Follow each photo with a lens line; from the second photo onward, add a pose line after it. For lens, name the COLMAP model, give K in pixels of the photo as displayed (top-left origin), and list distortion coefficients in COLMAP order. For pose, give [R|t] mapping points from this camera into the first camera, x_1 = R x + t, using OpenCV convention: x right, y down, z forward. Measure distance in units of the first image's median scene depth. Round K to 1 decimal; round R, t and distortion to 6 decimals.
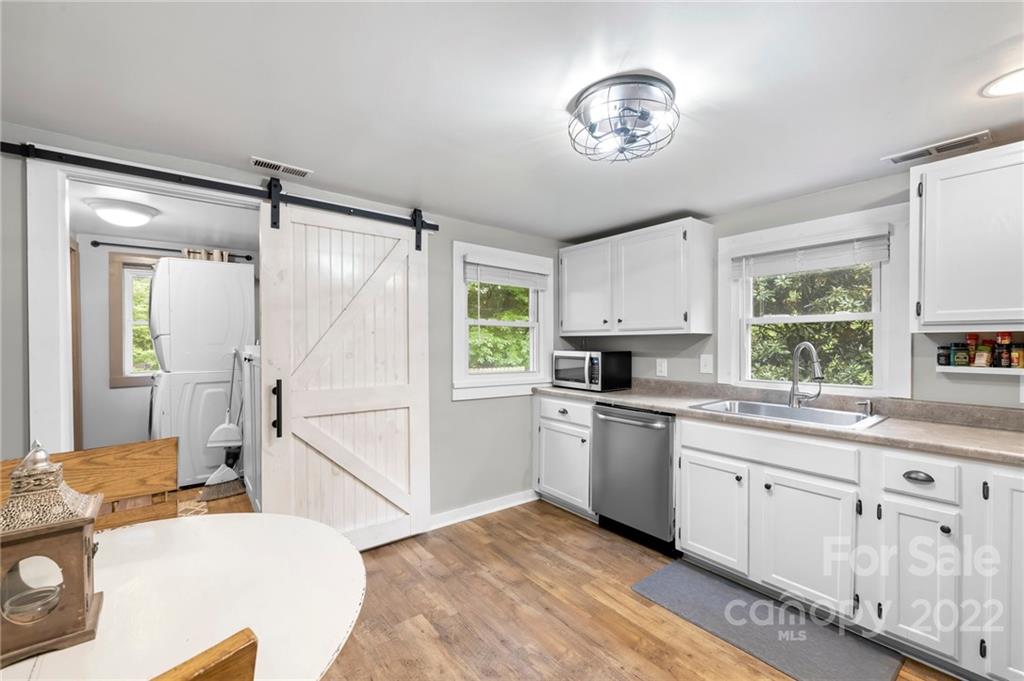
lens RADIAL K [[436.2, 0, 518.8], [0, 436.2, 342.8], [0, 0, 1]] dist [-0.001302, 0.002013]
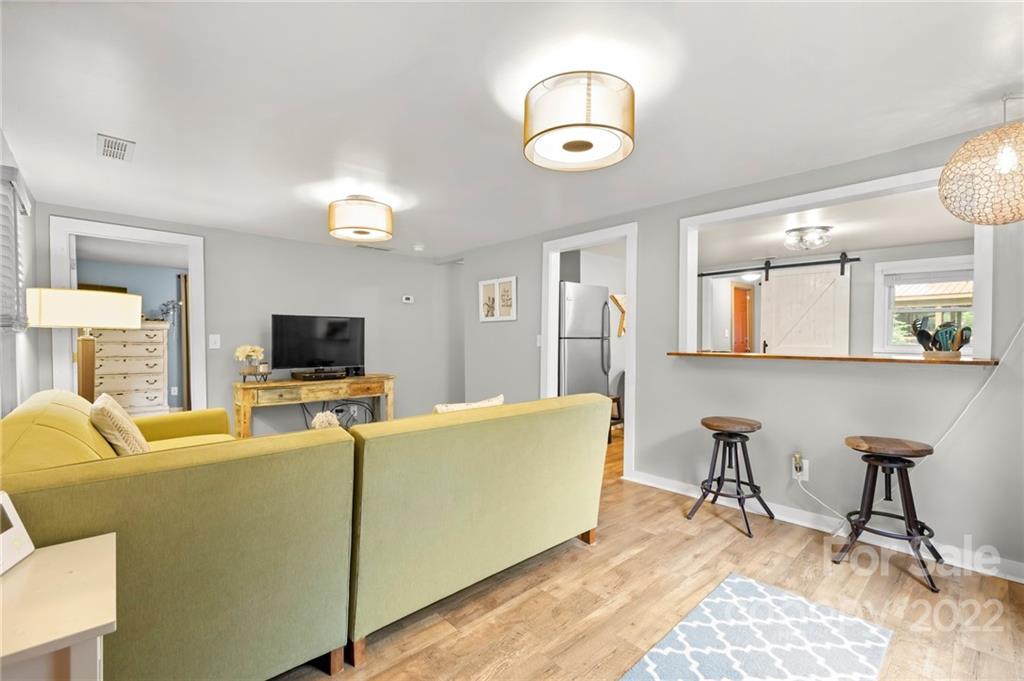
lens RADIAL K [[436.2, 0, 515.0], [0, 436.2, 346.7], [0, 0, 1]] dist [-0.001302, 0.002013]
pose [[0.075944, 0.020208, -0.996907, 1.585351], [-0.002557, 0.999795, 0.020072, 0.060969], [0.997109, 0.001025, 0.075980, -0.551923]]
